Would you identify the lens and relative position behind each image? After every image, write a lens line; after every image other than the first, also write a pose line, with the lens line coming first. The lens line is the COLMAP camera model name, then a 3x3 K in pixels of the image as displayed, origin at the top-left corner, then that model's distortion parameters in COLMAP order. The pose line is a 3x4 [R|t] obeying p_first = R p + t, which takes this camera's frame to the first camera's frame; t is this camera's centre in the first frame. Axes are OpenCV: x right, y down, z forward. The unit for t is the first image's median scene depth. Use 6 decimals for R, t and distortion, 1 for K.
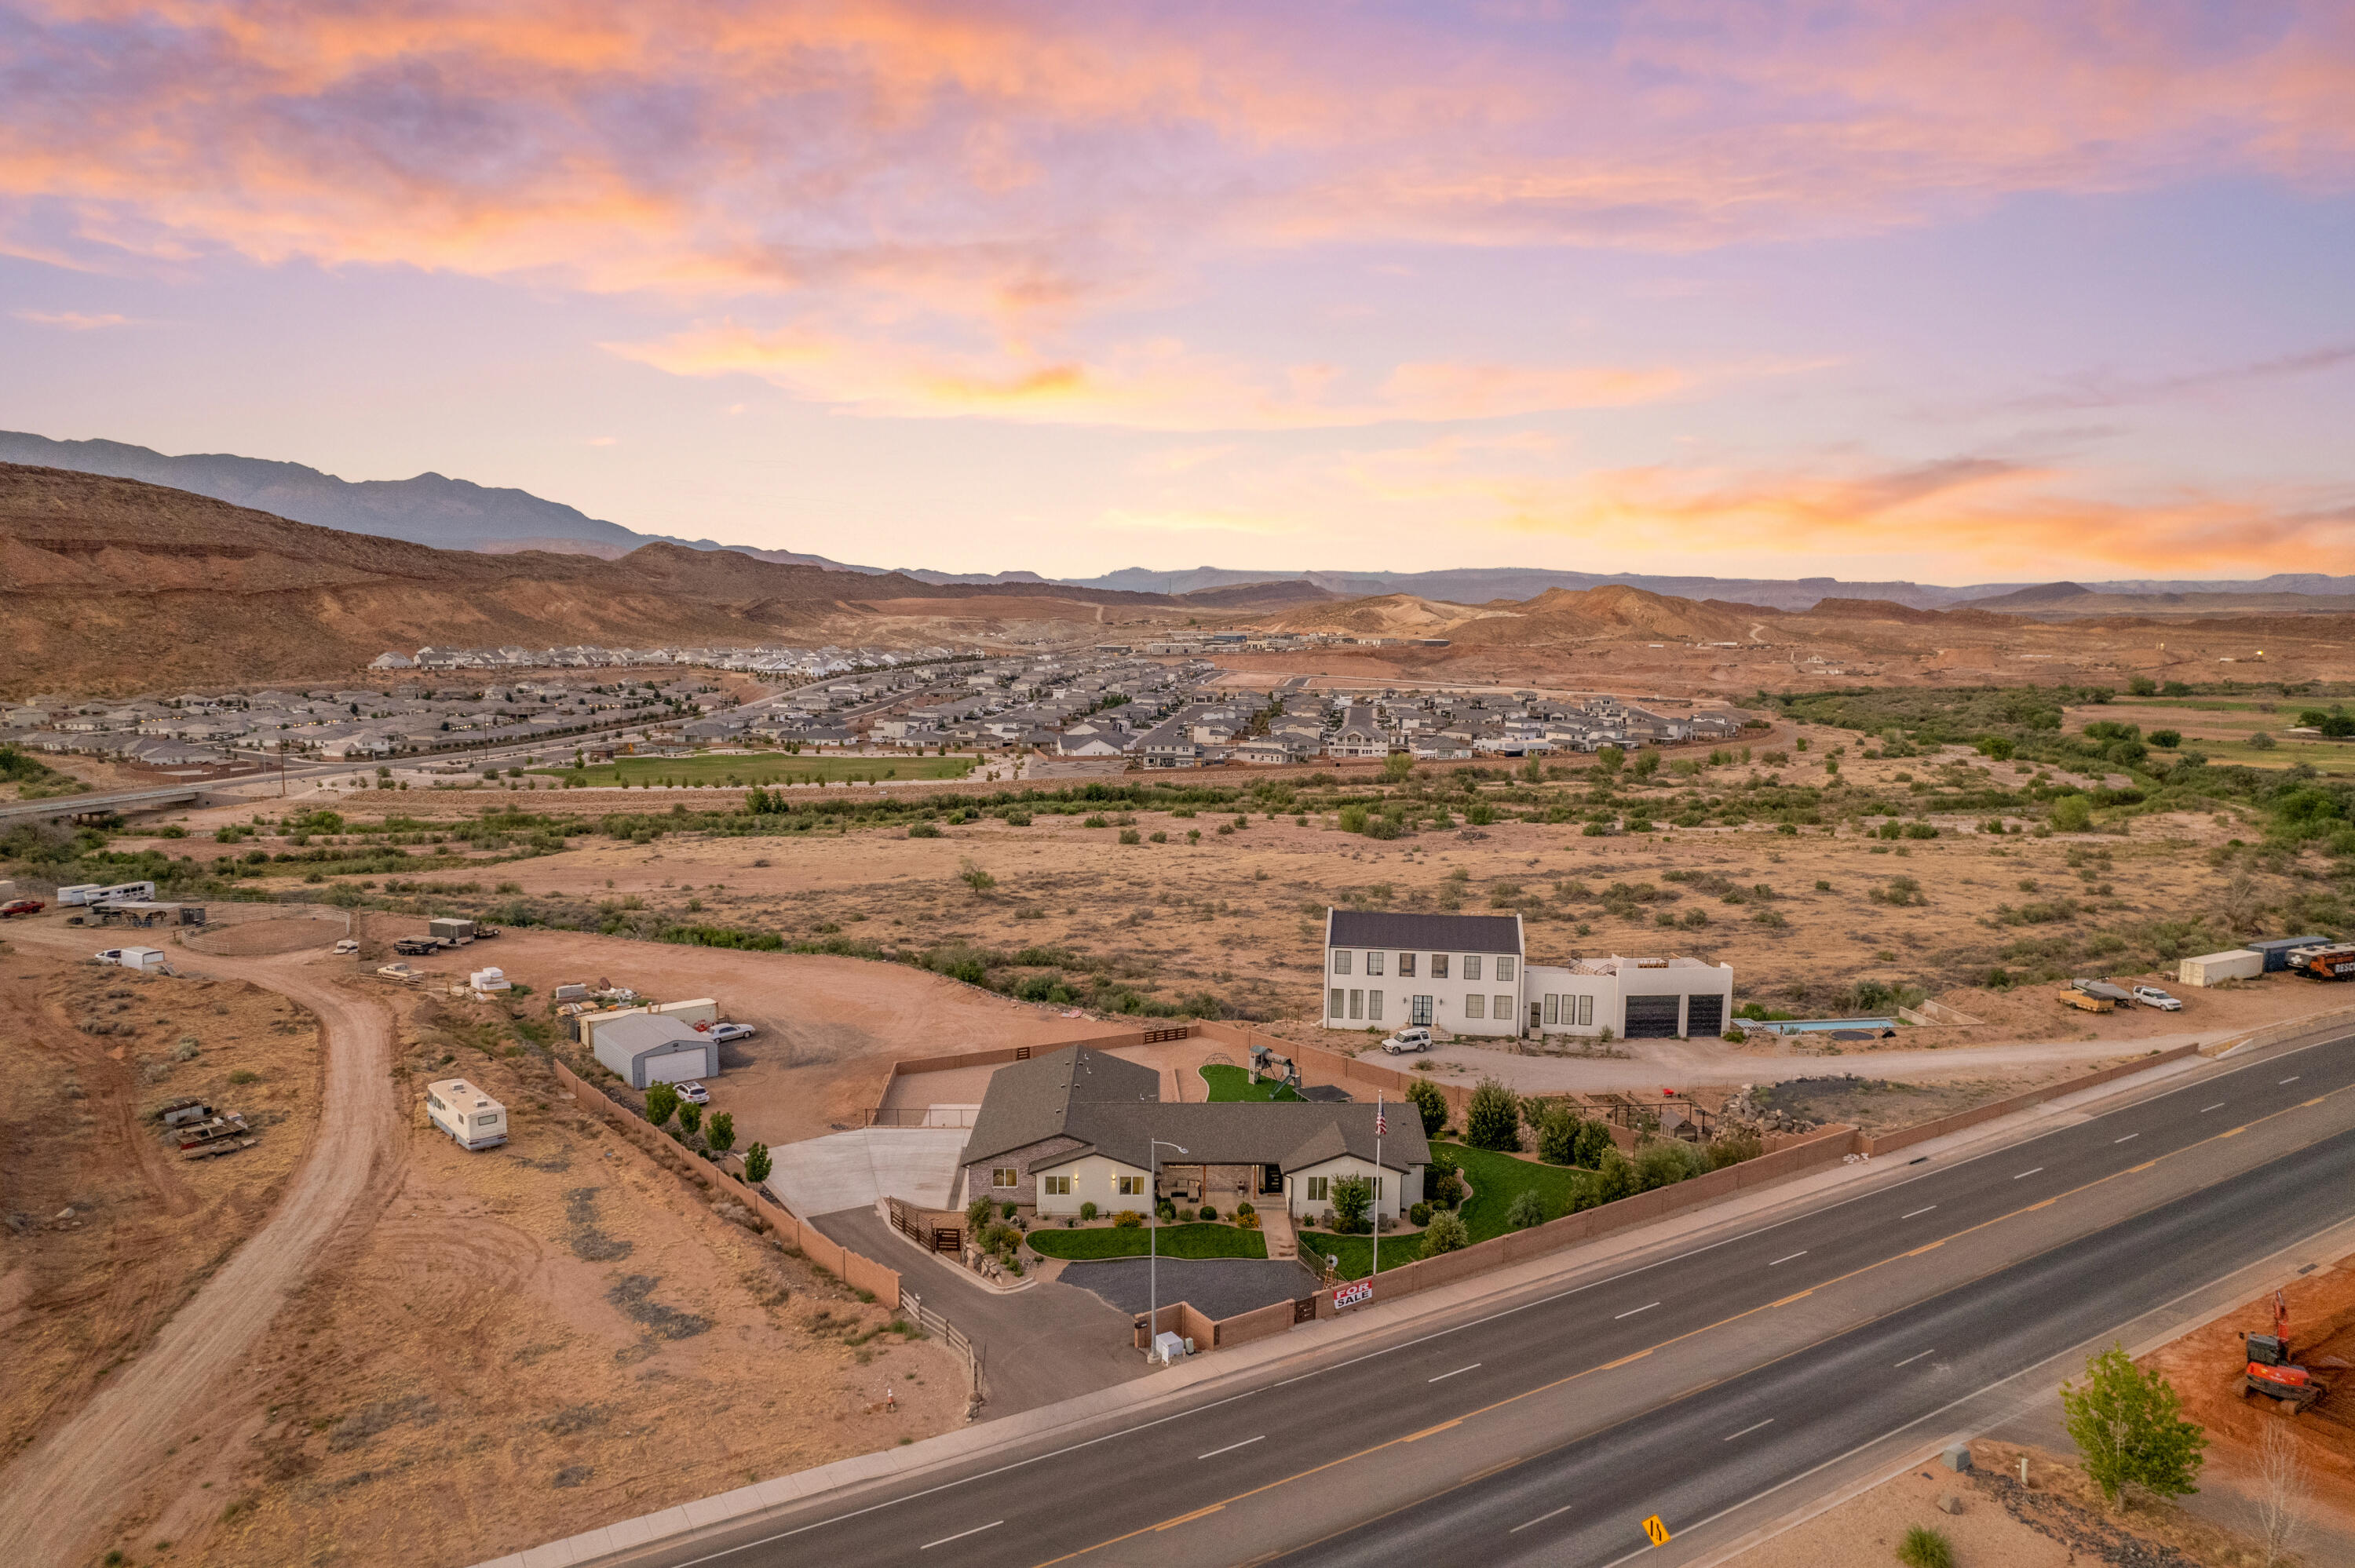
lens RADIAL K [[1527.8, 0, 1177.5], [0, 1527.8, 784.0], [0, 0, 1]] dist [-0.004445, 0.001162]
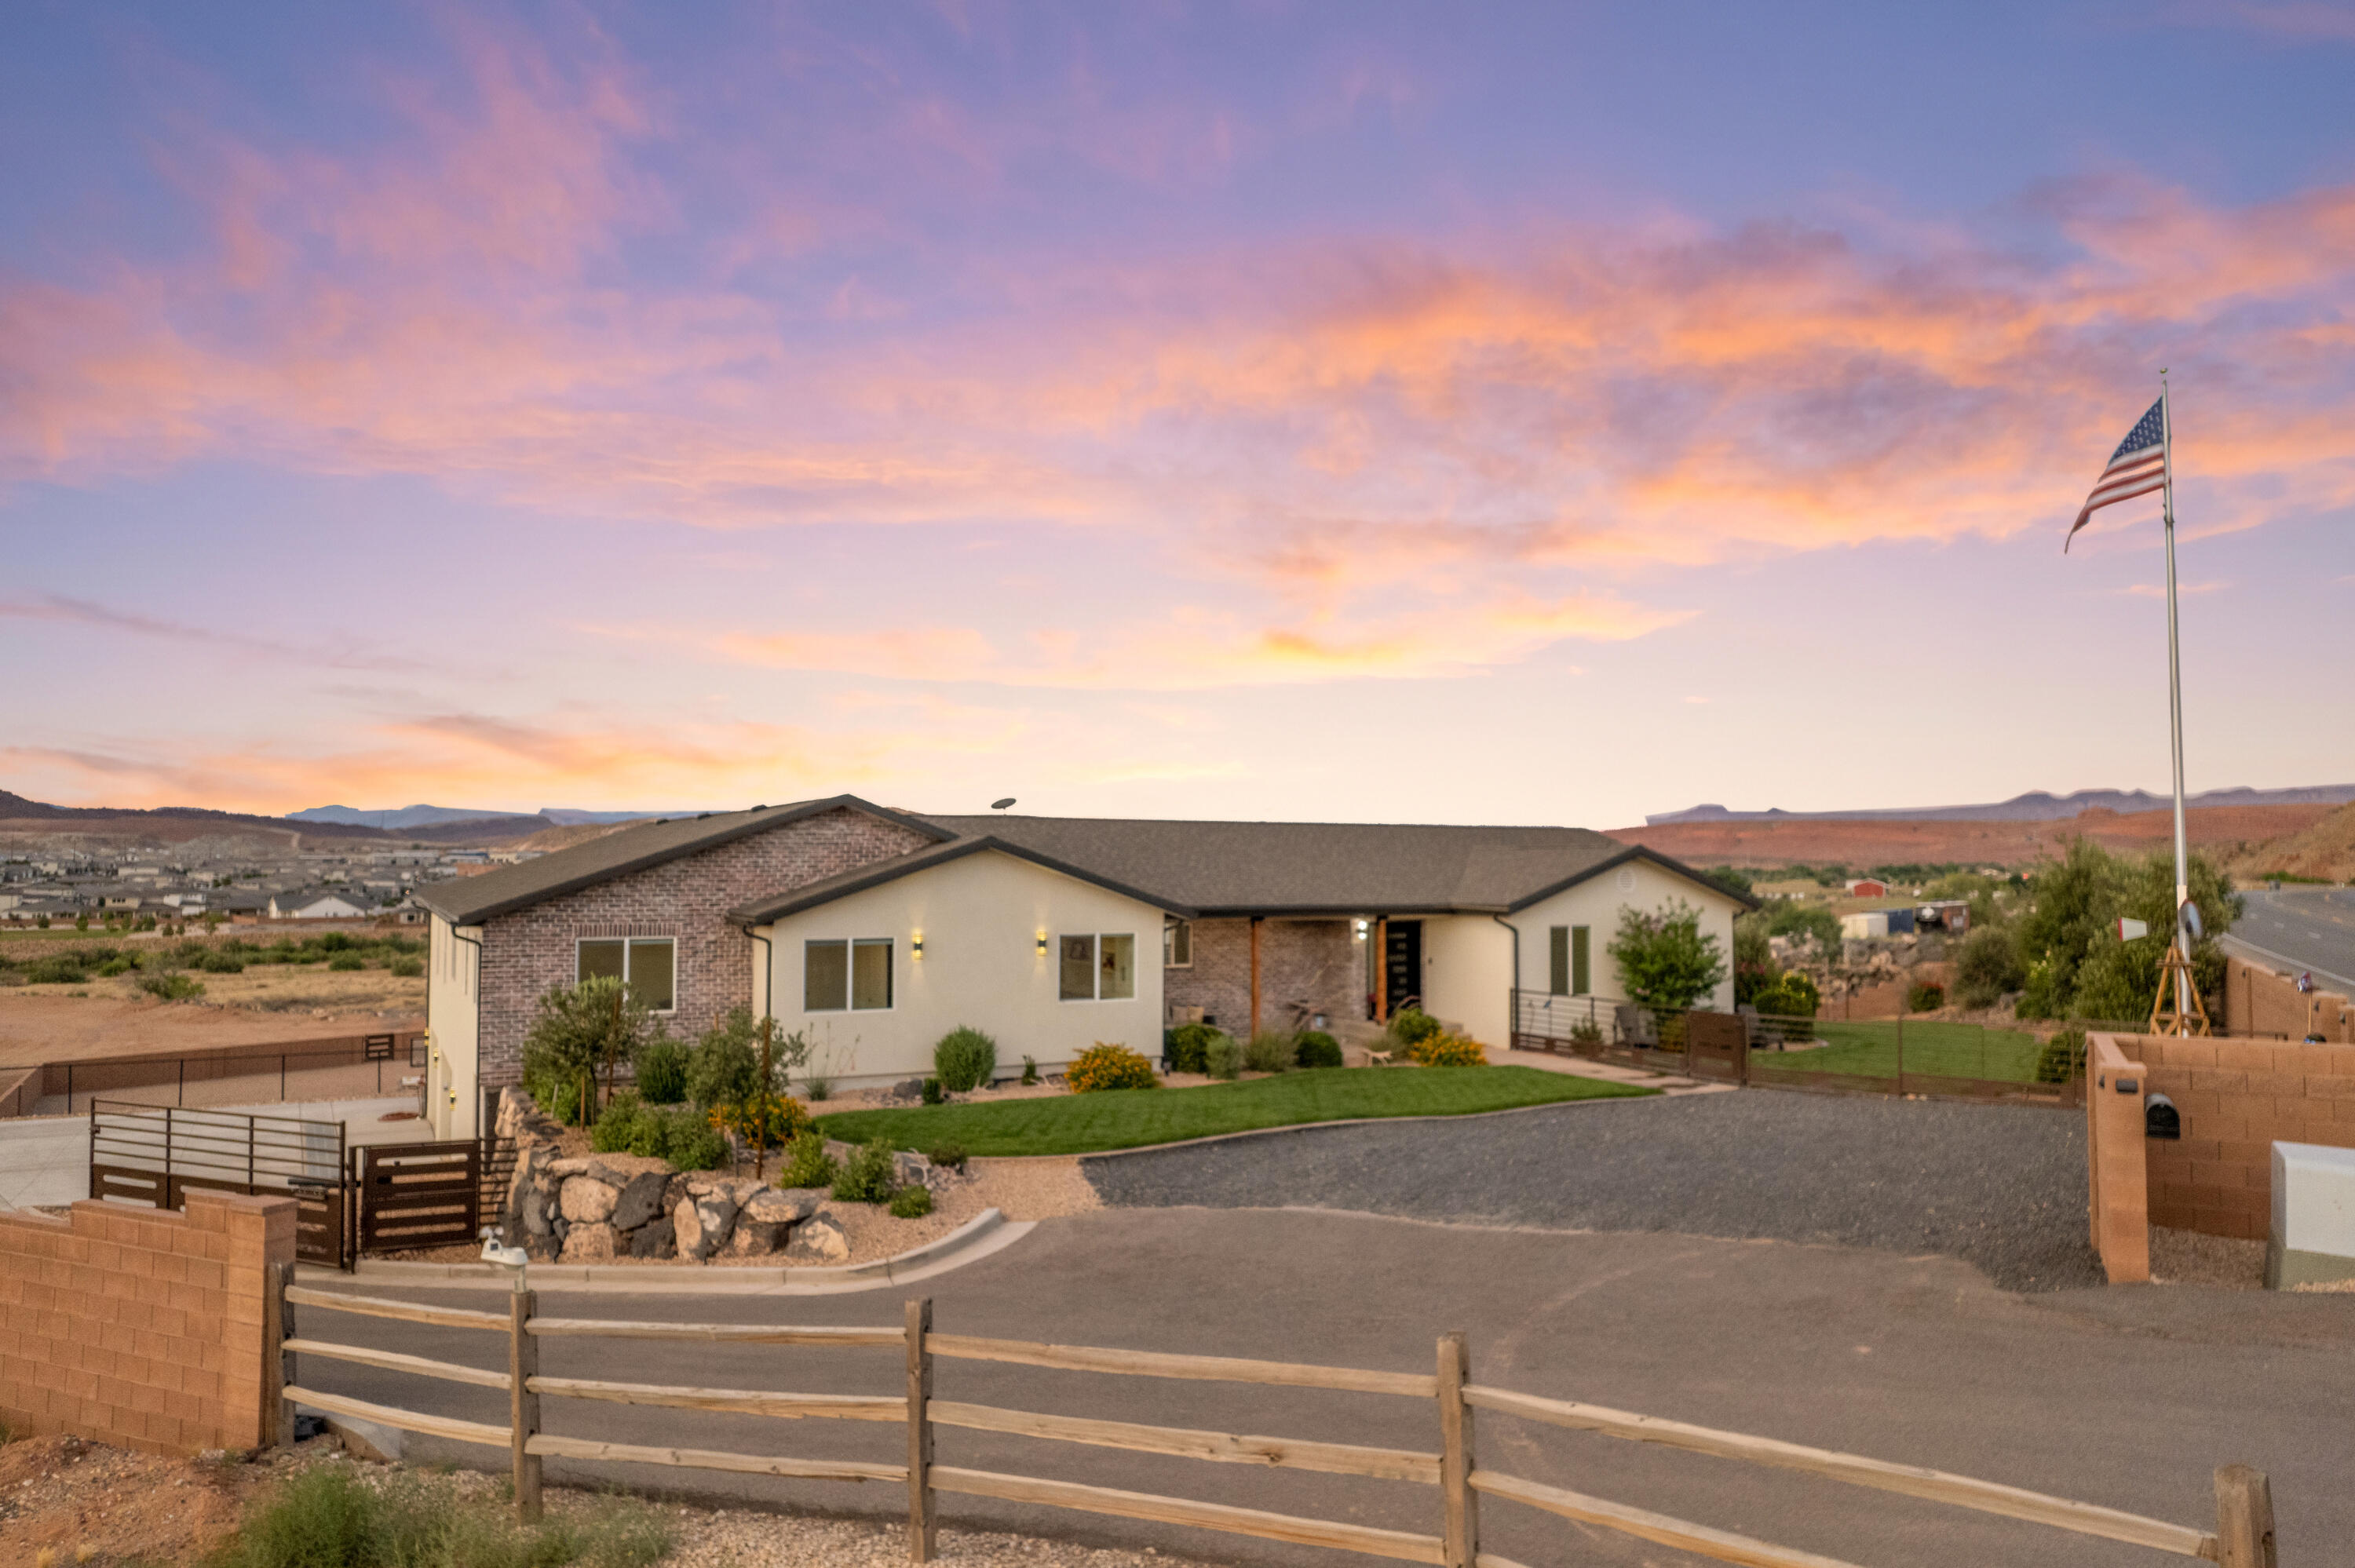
lens RADIAL K [[1527.8, 0, 1177.5], [0, 1527.8, 784.0], [0, 0, 1]] dist [-0.004445, 0.001162]
pose [[0.888511, 0.007826, 0.458789, -0.148940], [0.063517, 0.988131, -0.139865, 0.269009], [-0.454439, 0.153412, 0.877468, 0.729376]]
